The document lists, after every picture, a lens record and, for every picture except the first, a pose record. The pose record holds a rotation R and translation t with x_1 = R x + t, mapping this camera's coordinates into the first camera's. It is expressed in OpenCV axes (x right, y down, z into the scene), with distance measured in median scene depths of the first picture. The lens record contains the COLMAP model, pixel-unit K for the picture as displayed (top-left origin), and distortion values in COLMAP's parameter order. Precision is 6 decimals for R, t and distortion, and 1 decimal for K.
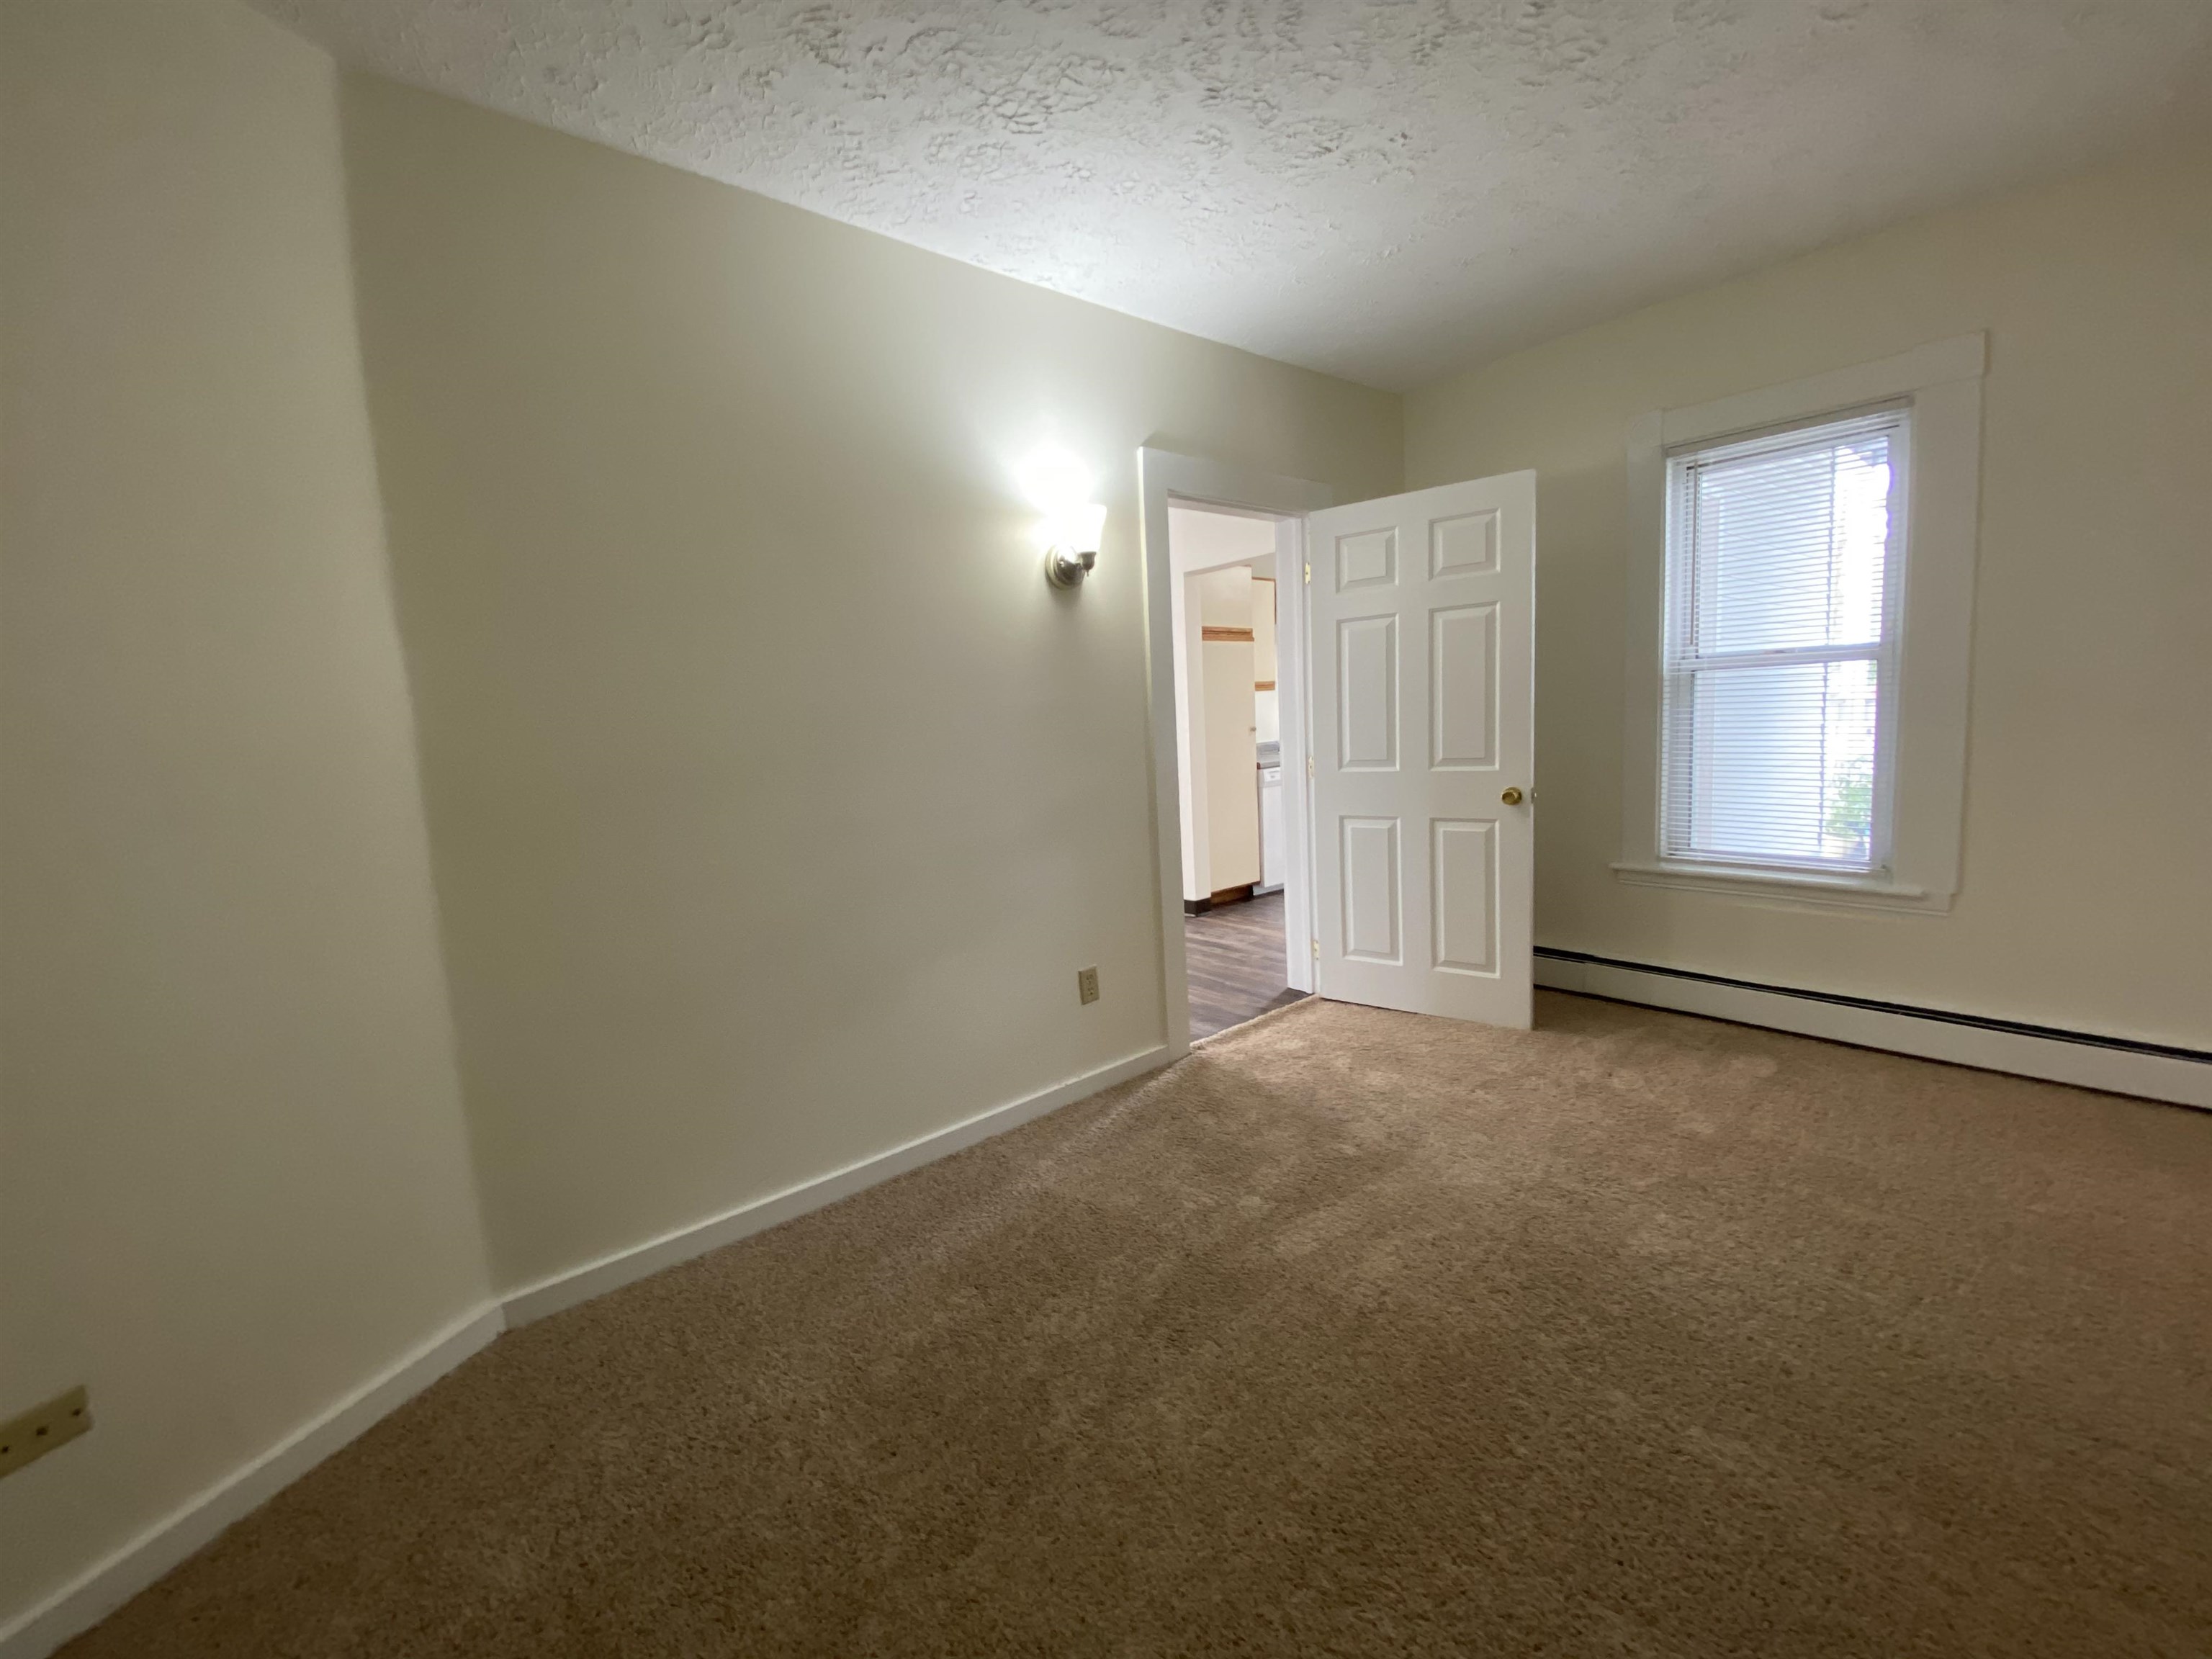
lens RADIAL K [[897.5, 0, 1097.1], [0, 897.5, 815.9], [0, 0, 1]] dist [0.025162, -0.022353]
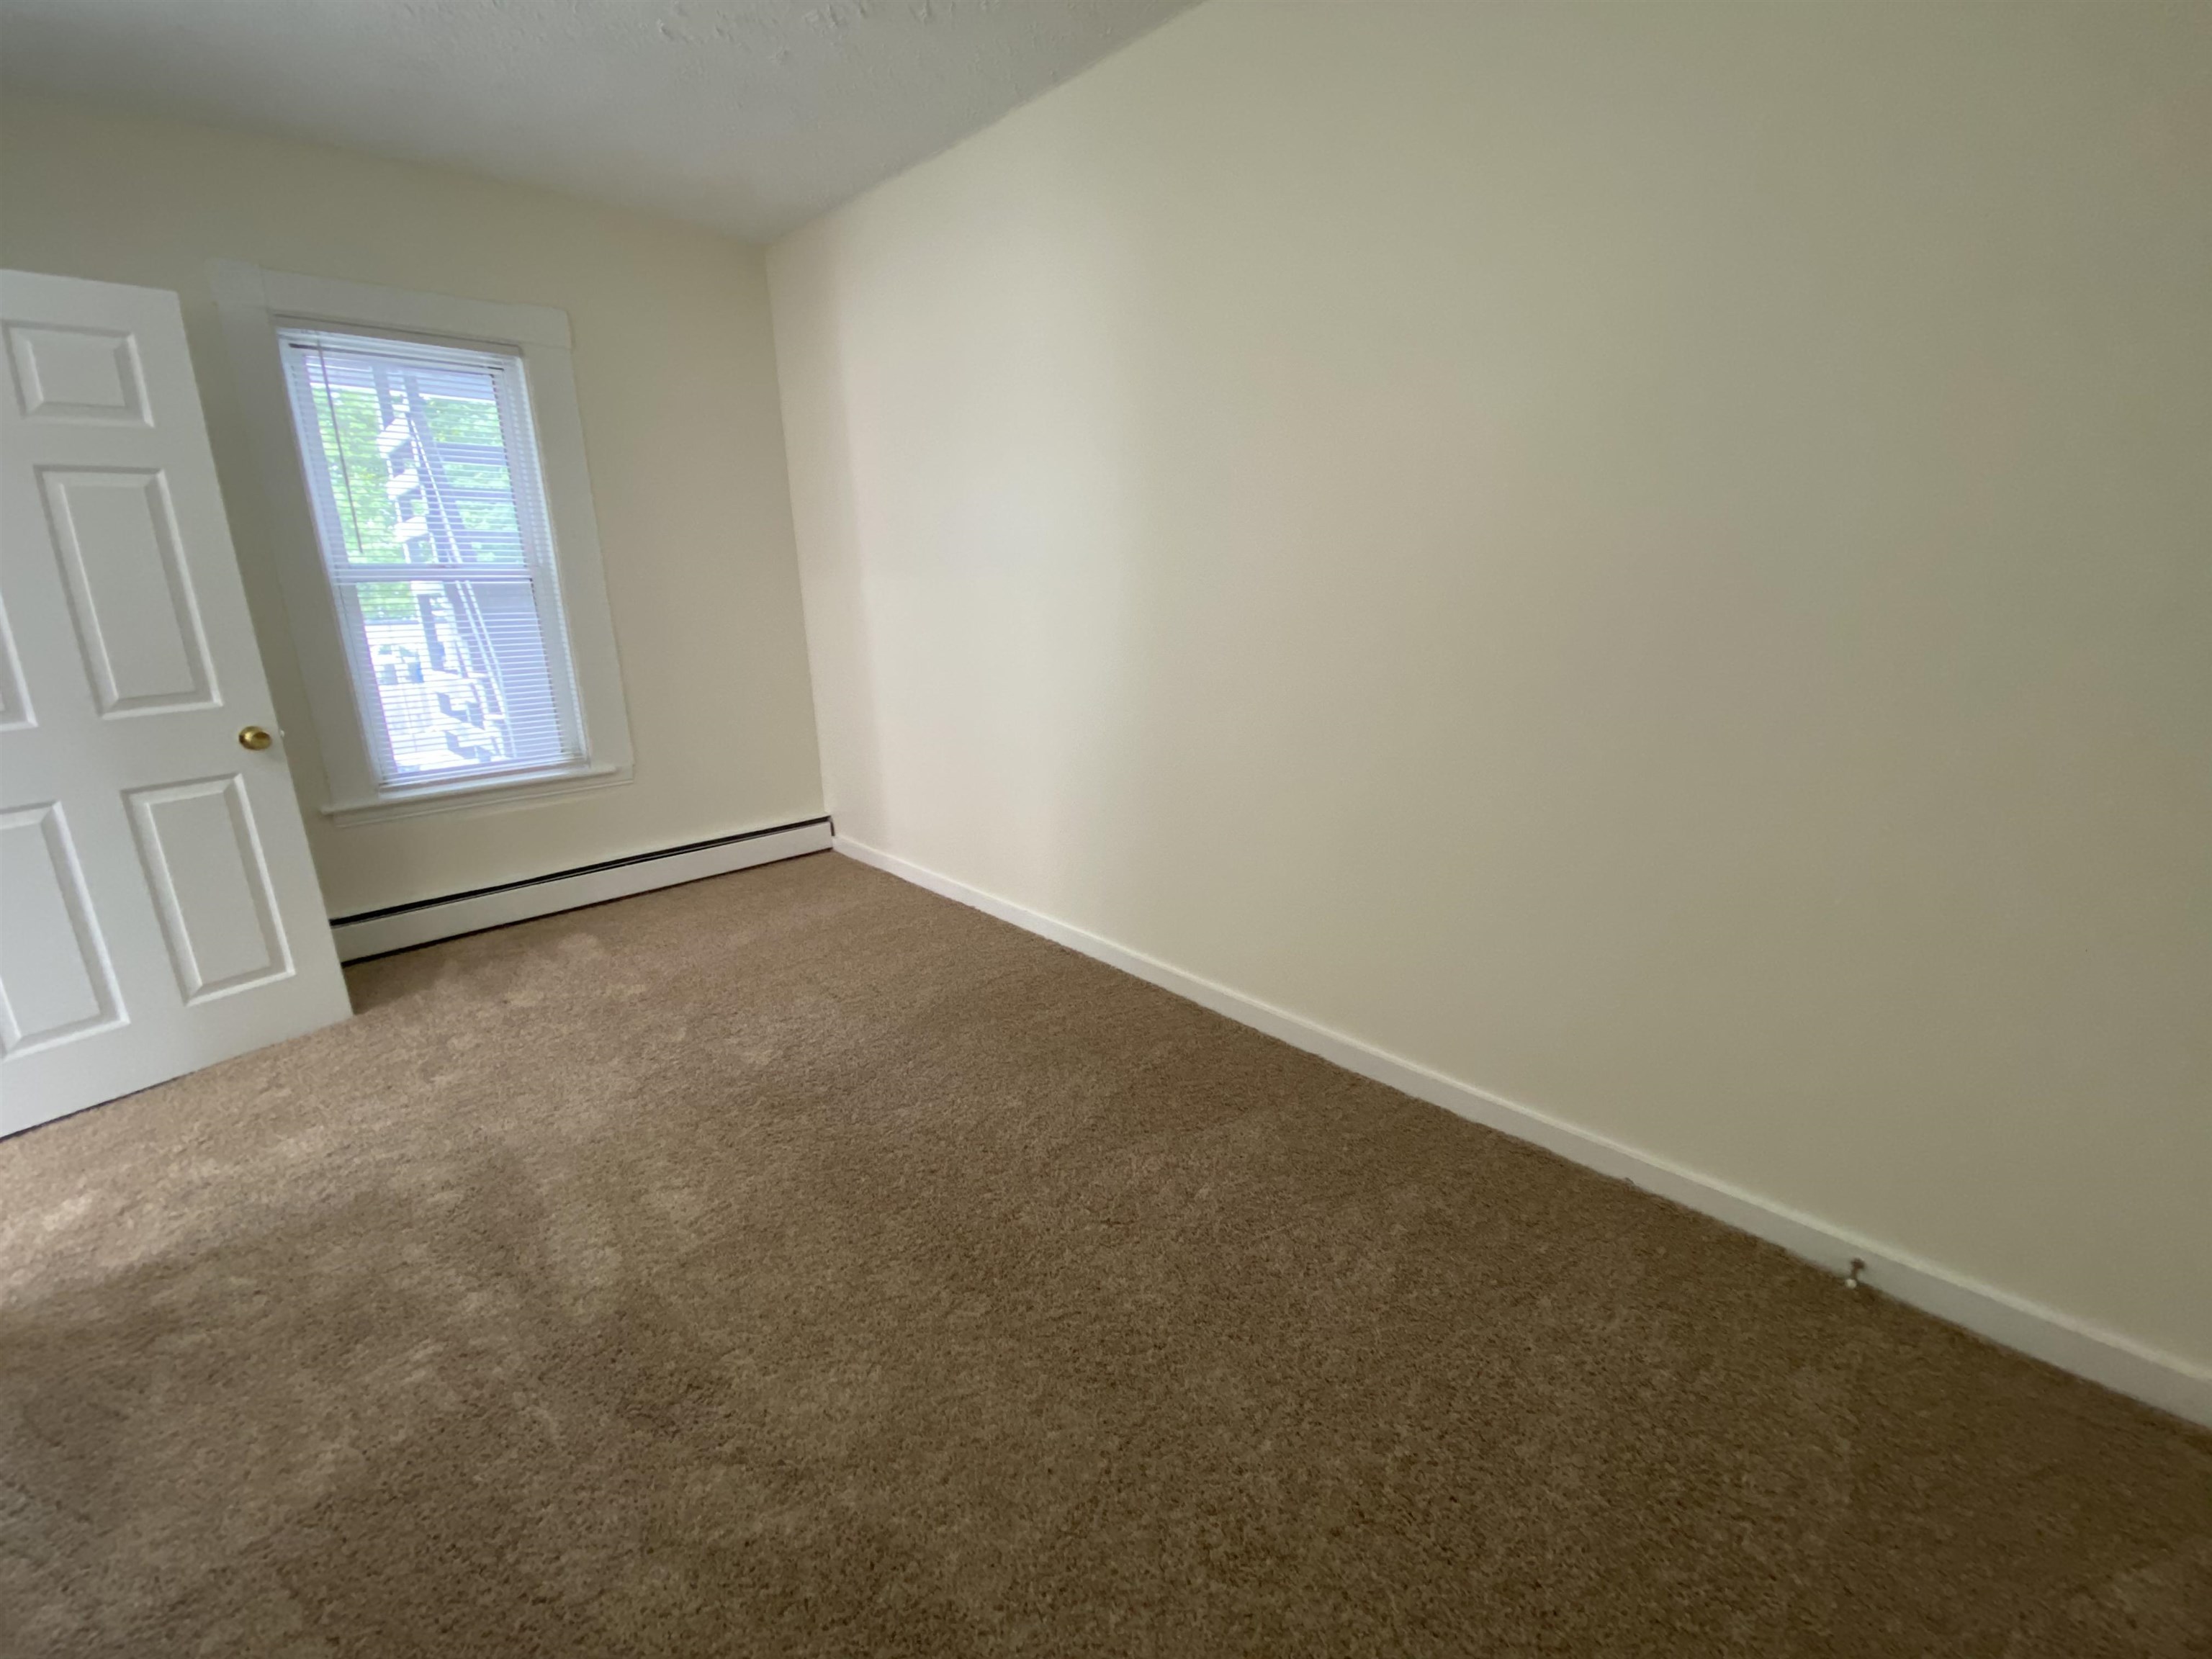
lens RADIAL K [[896.7, 0, 1100.3], [0, 896.7, 819.4], [0, 0, 1]] dist [0.035585, -0.030299]
pose [[-0.081167, -0.203090, 0.975790, -0.364711], [0.133890, 0.967925, 0.212590, -0.022754], [-0.987667, 0.147904, -0.051372, 0.360220]]
